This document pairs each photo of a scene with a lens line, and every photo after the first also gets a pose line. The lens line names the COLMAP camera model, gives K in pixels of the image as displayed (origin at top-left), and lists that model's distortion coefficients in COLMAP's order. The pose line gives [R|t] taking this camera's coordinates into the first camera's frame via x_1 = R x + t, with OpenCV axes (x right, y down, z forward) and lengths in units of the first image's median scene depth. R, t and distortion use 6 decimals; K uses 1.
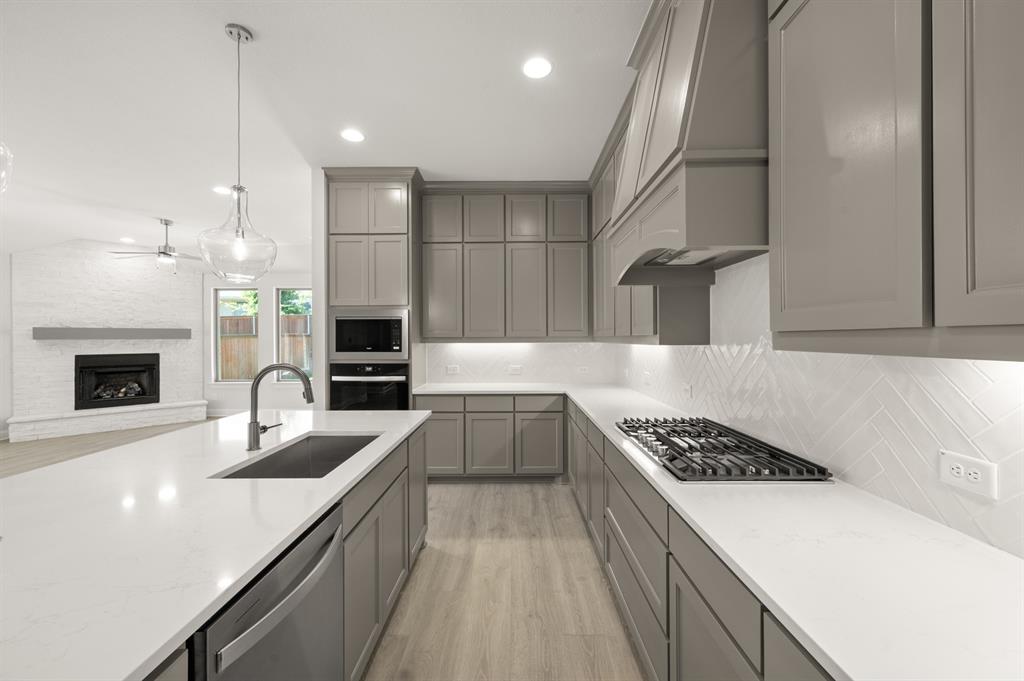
lens RADIAL K [[401.6, 0, 512.0], [0, 401.6, 340.5], [0, 0, 1]] dist [0.000681, -0.000080]
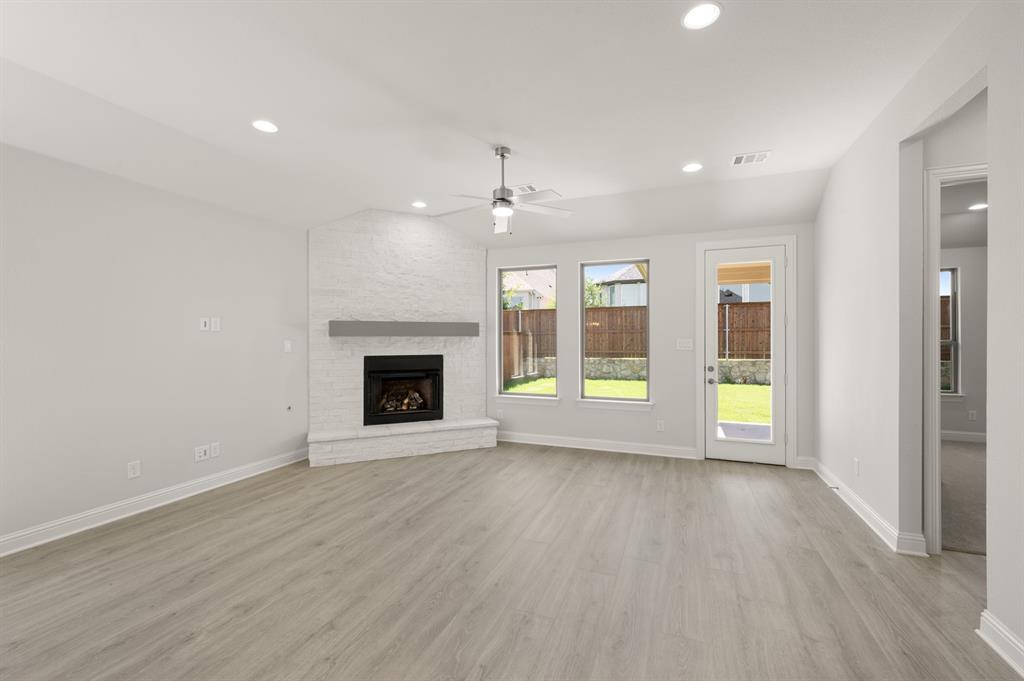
lens RADIAL K [[429.2, 0, 512.0], [0, 429.2, 340.5], [0, 0, 1]] dist [0.000756, 0.000023]
pose [[0.933245, 0.005047, -0.359204, -0.484004], [-0.004641, 0.999987, 0.001993, 0.002404], [0.359210, -0.000193, 0.933257, 0.298614]]
